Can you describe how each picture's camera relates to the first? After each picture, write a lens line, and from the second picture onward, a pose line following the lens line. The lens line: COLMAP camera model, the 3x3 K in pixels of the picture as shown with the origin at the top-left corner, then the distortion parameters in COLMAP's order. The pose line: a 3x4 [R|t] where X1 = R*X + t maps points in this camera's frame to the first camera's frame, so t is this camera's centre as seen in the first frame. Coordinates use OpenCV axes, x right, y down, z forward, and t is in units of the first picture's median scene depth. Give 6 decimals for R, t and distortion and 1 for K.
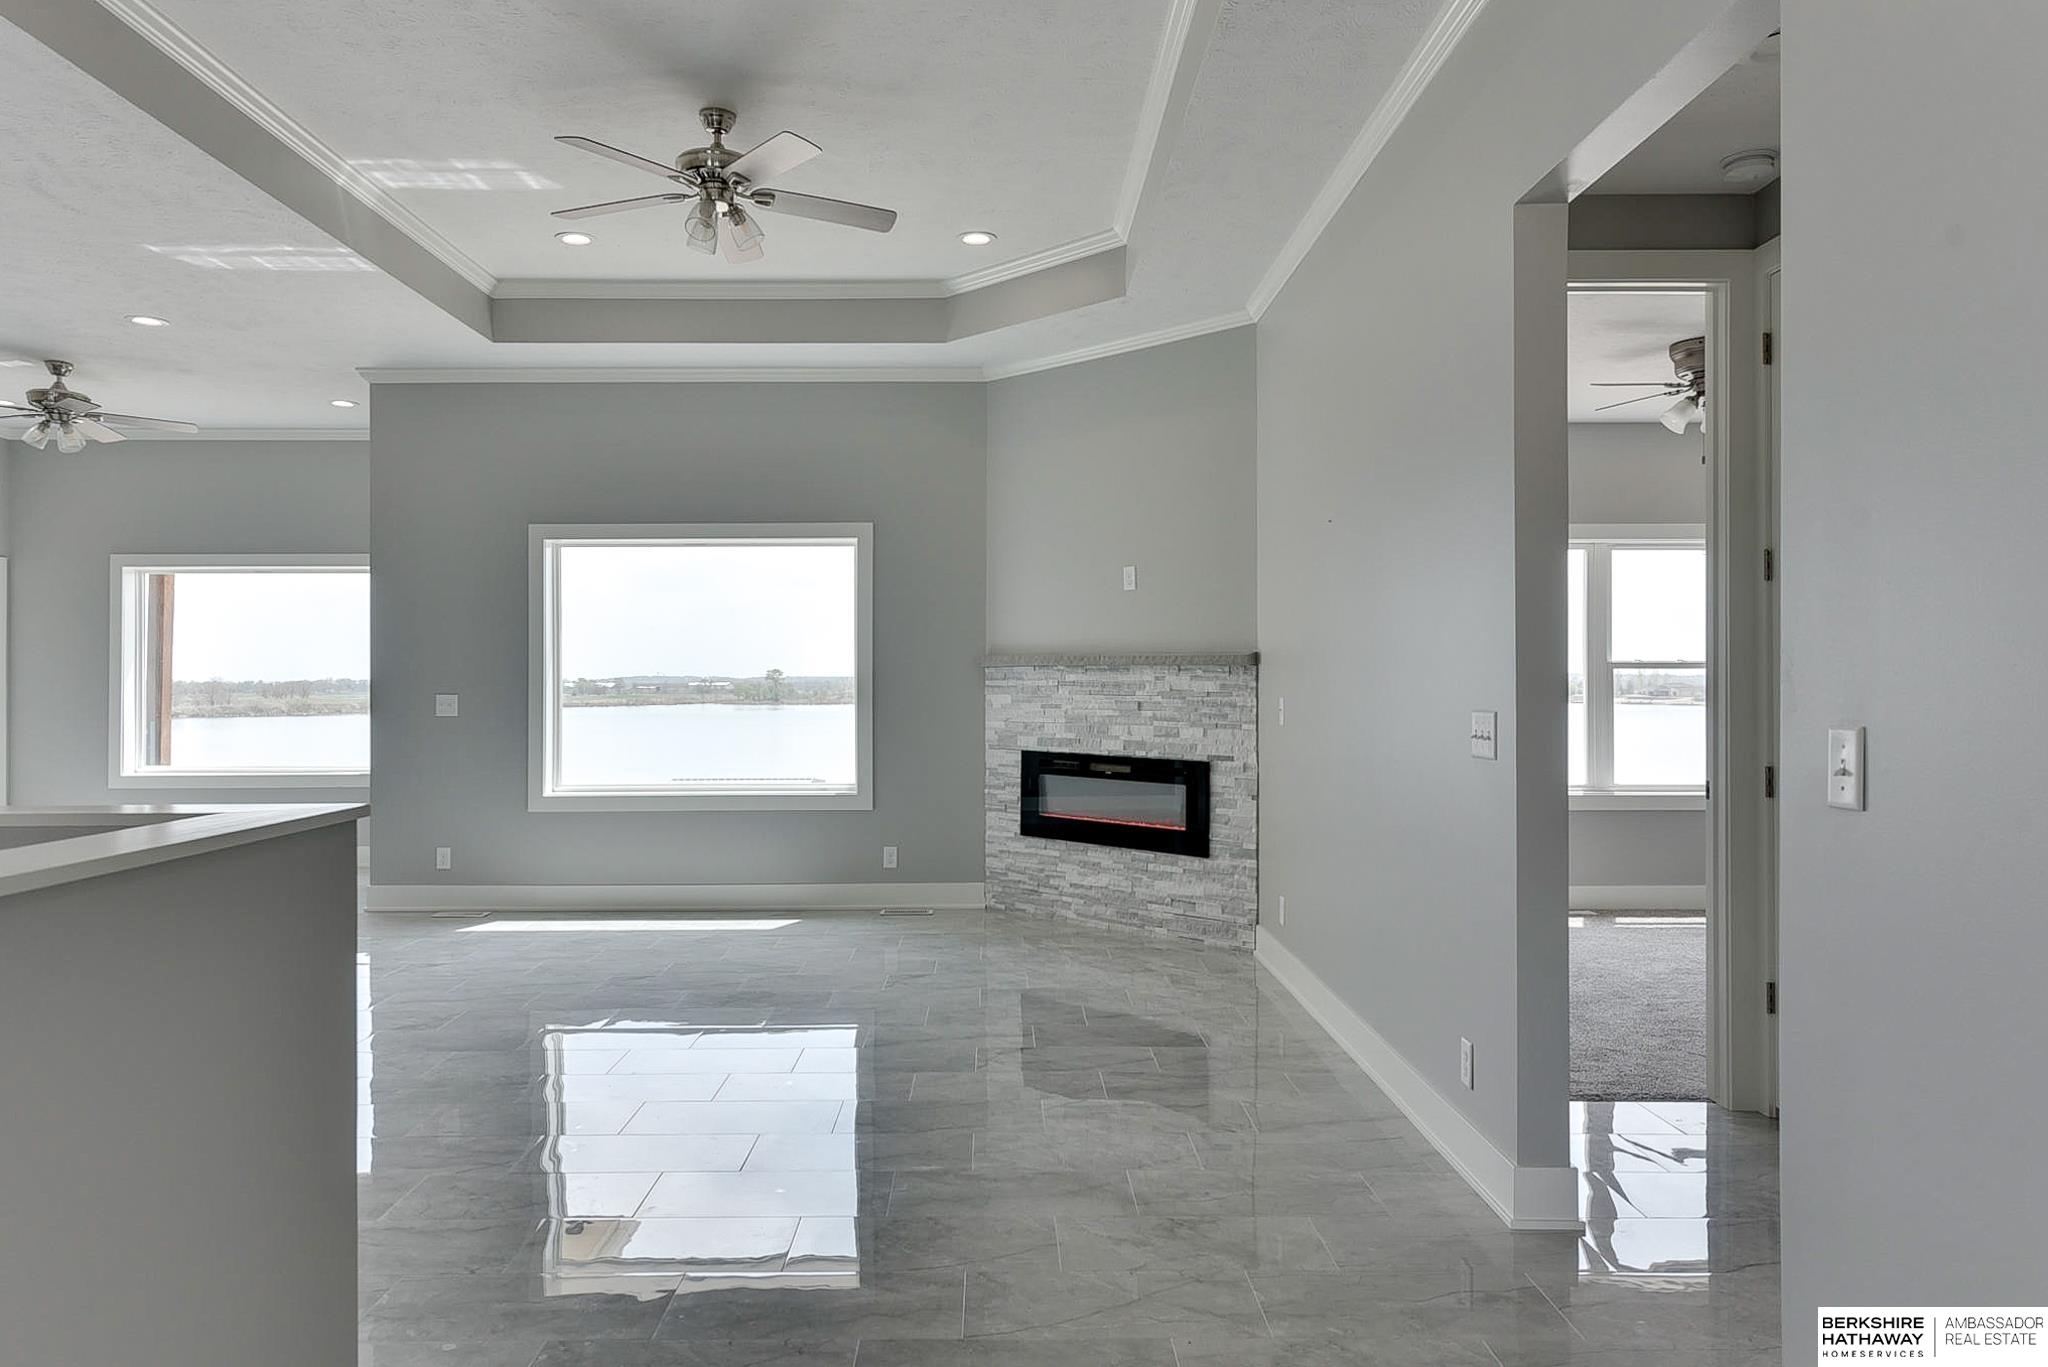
lens RADIAL K [[1383.8, 0, 990.0], [0, 1383.8, 681.4], [0, 0, 1]] dist [0.024382, -0.000353]
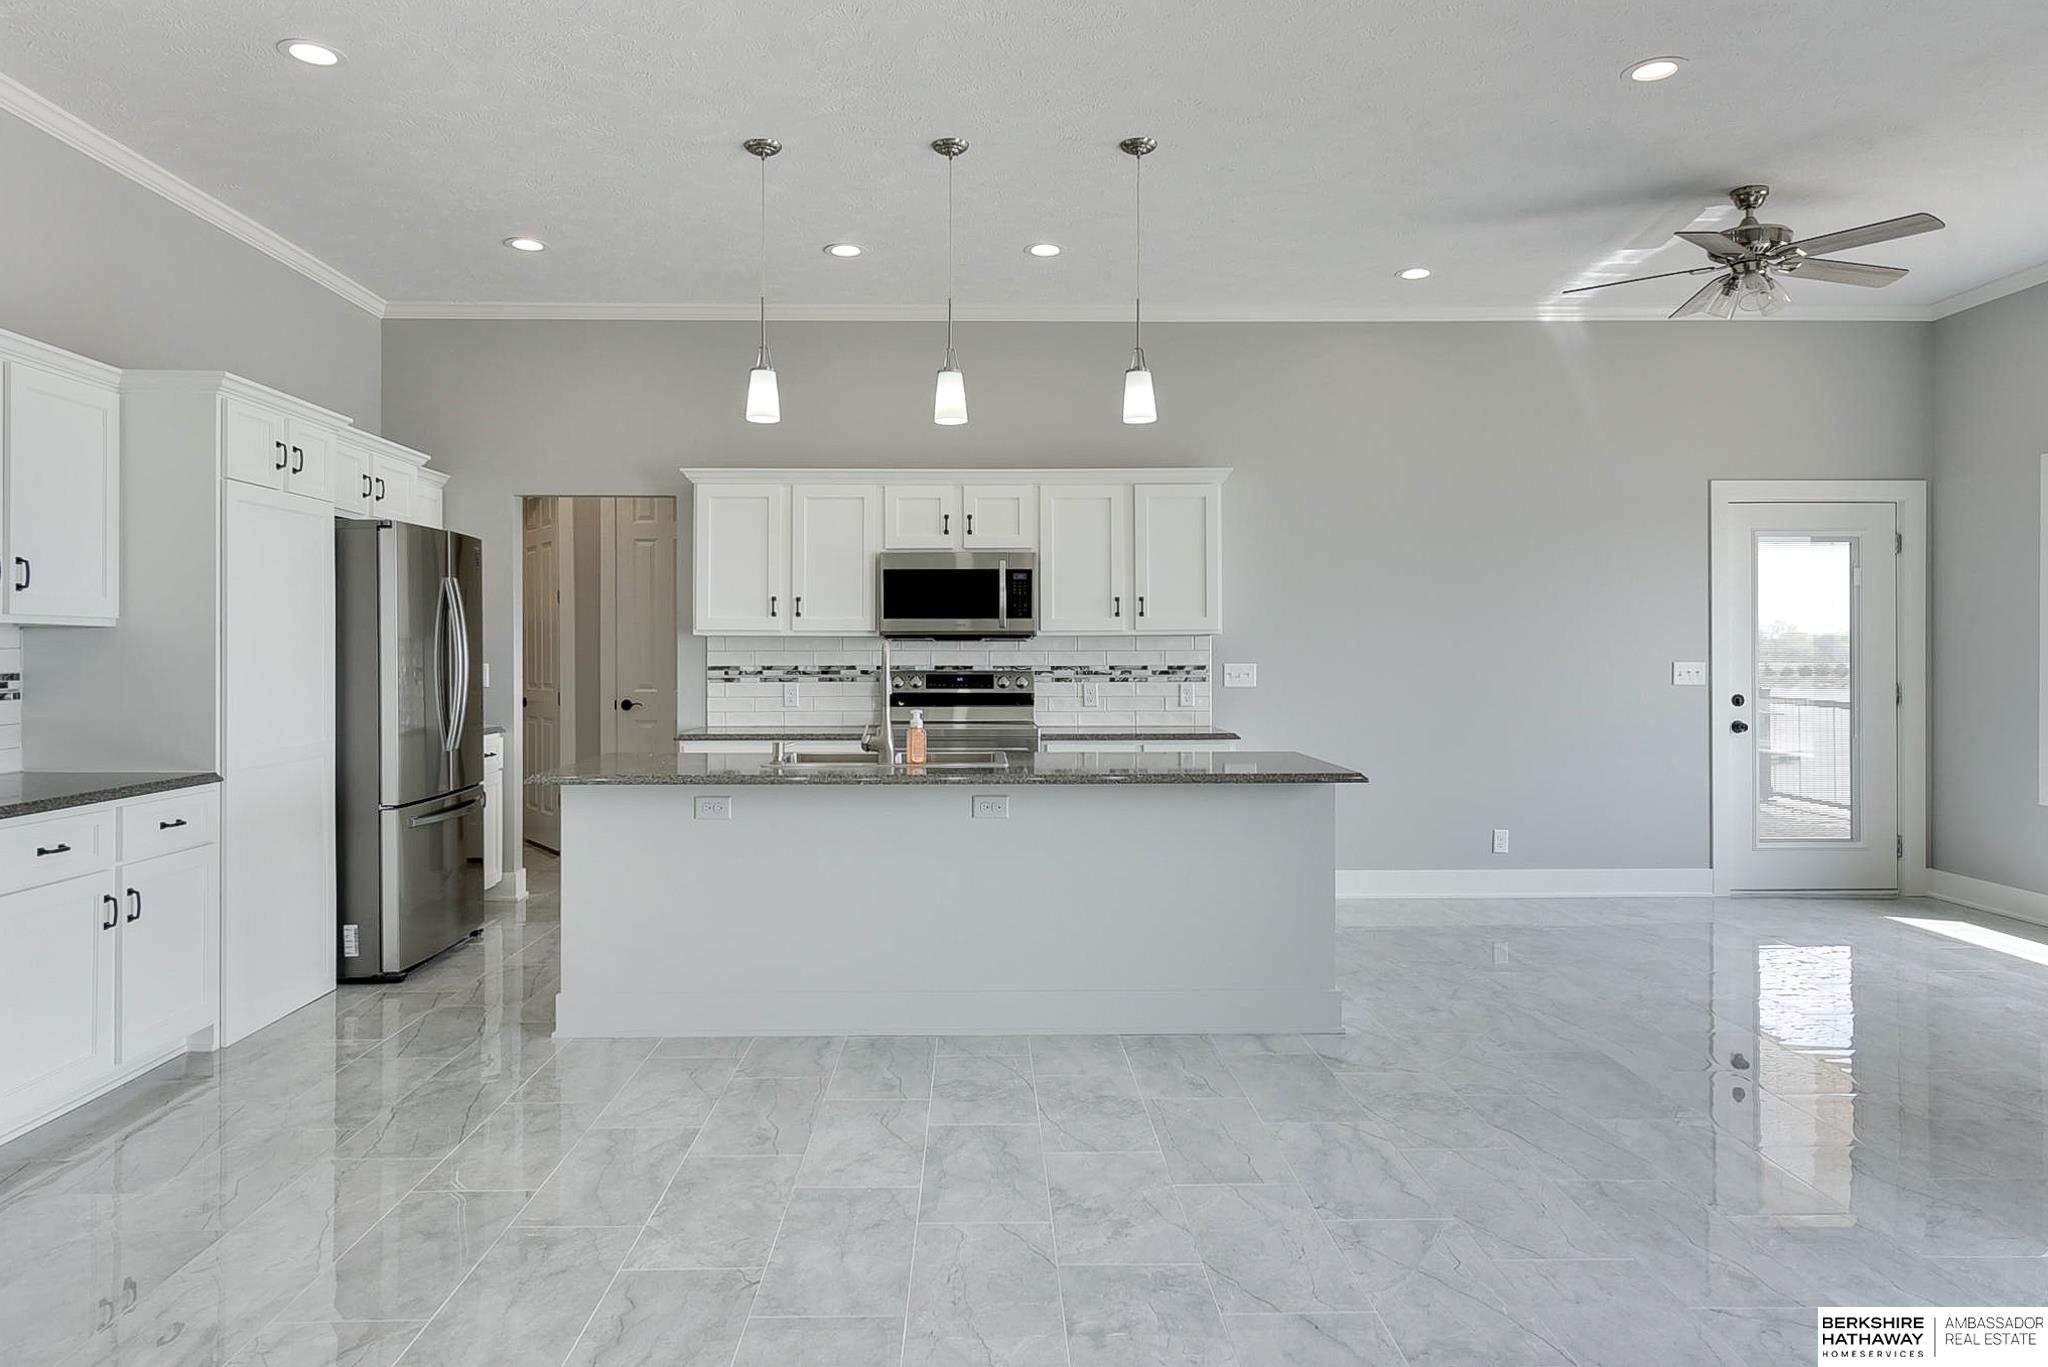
lens RADIAL K [[1297.9, 0, 993.5], [0, 1297.9, 654.0], [0, 0, 1]] dist [0.014228, -0.001641]
pose [[0.018655, 0.001948, -0.999824, -0.019397], [0.003535, 0.999992, 0.002015, 0.001736], [0.999820, -0.003572, 0.018648, 0.642960]]
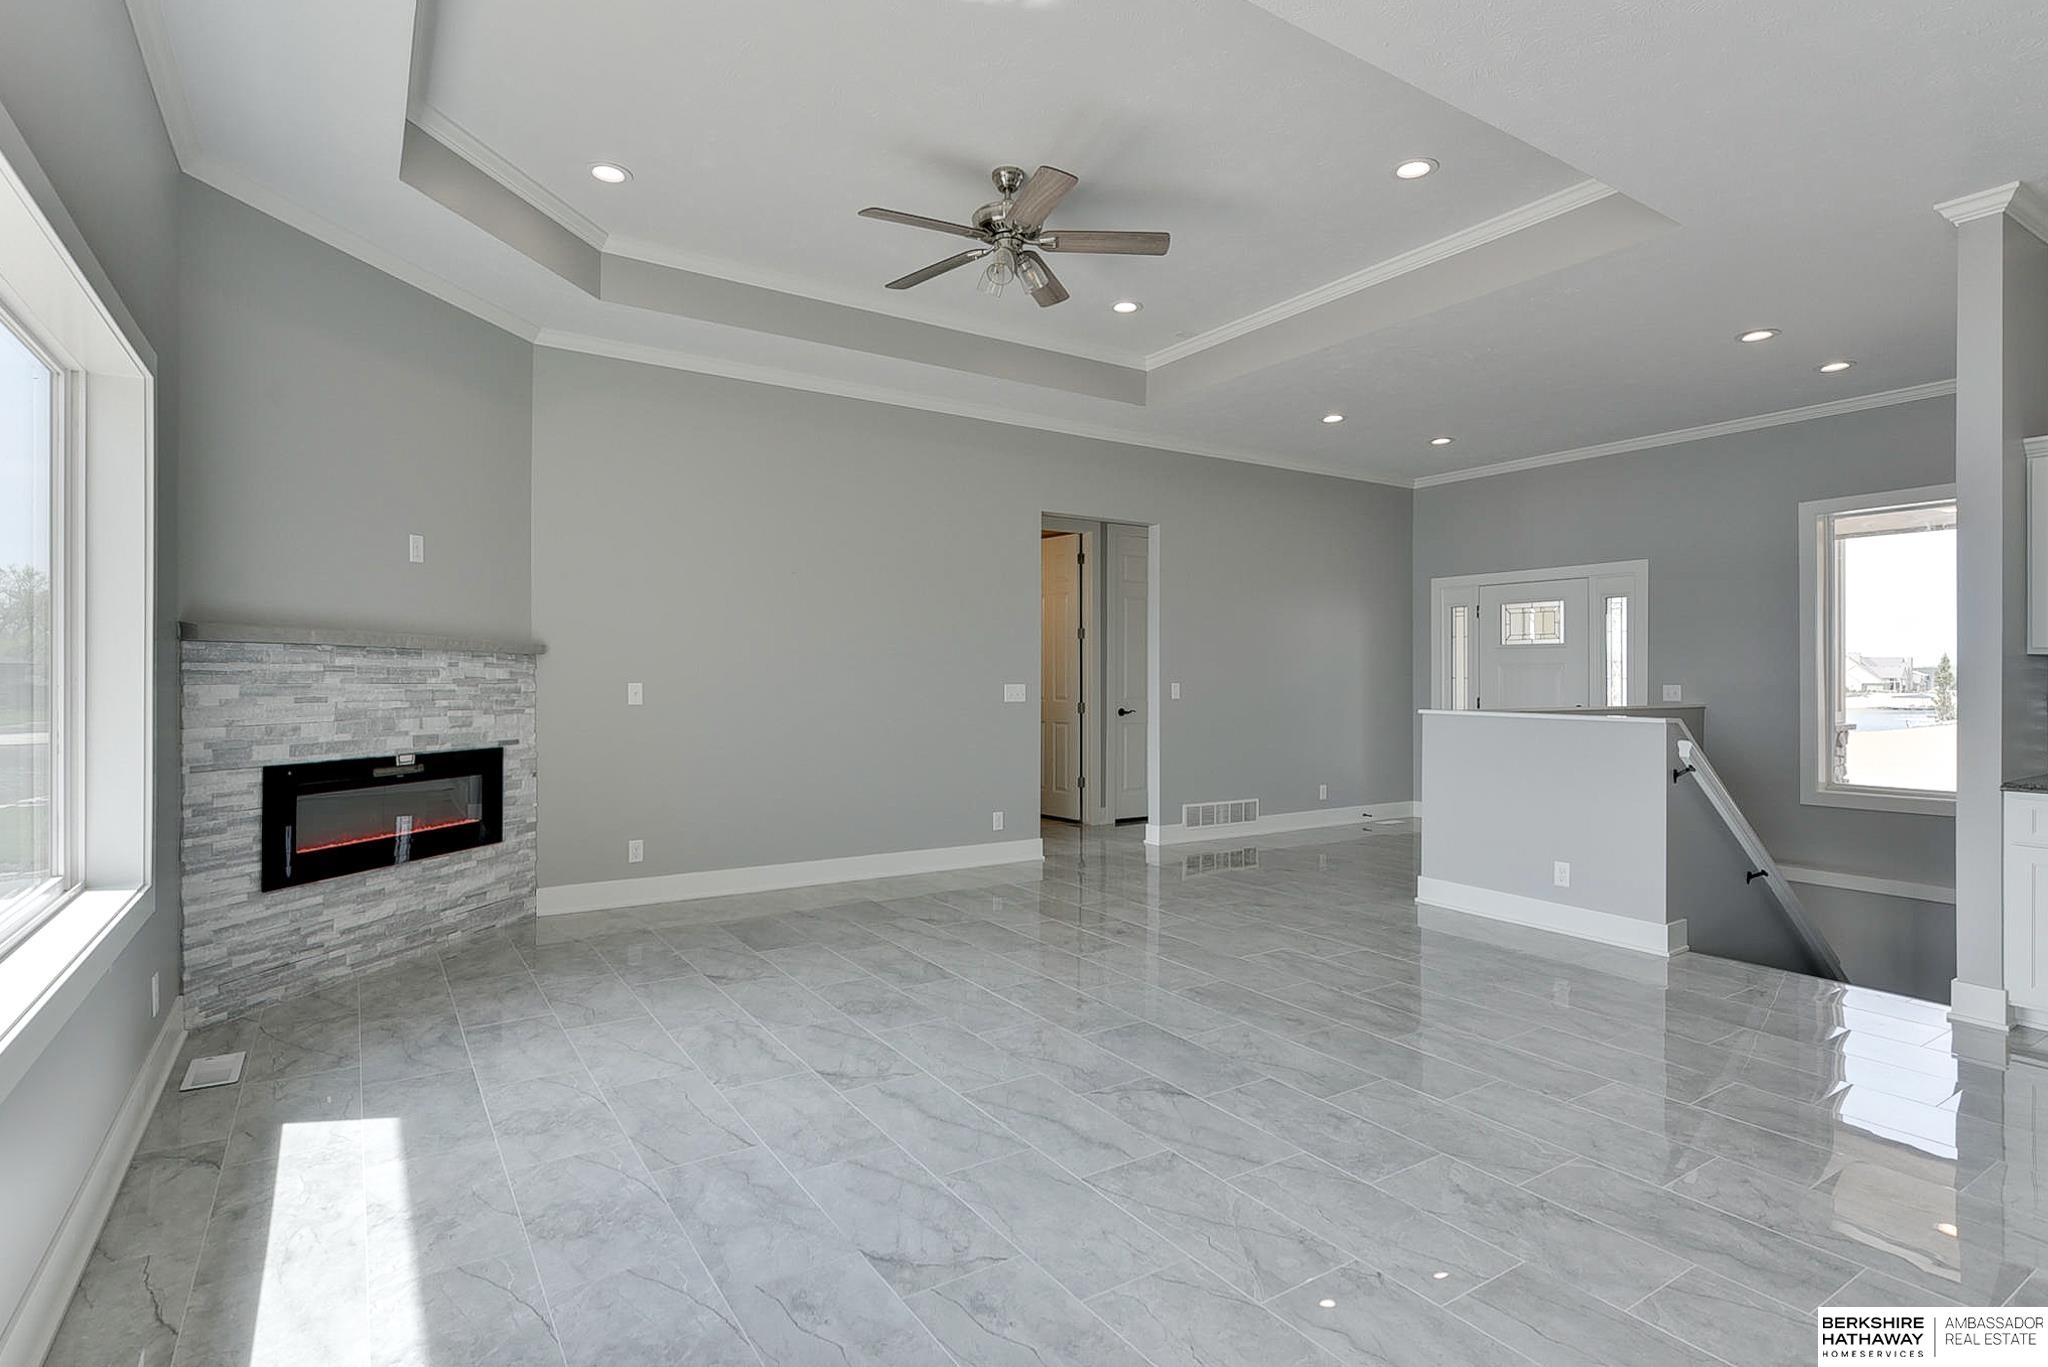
lens RADIAL K [[1013.0, 0, 1008.0], [0, 1013.0, 675.9], [0, 0, 1]] dist [0.001439, 0.000416]
pose [[-0.551193, -0.000627, 0.834378, -0.613413], [-0.005829, 0.999978, -0.003099, 0.004962], [-0.834358, -0.006571, -0.551184, 1.005829]]
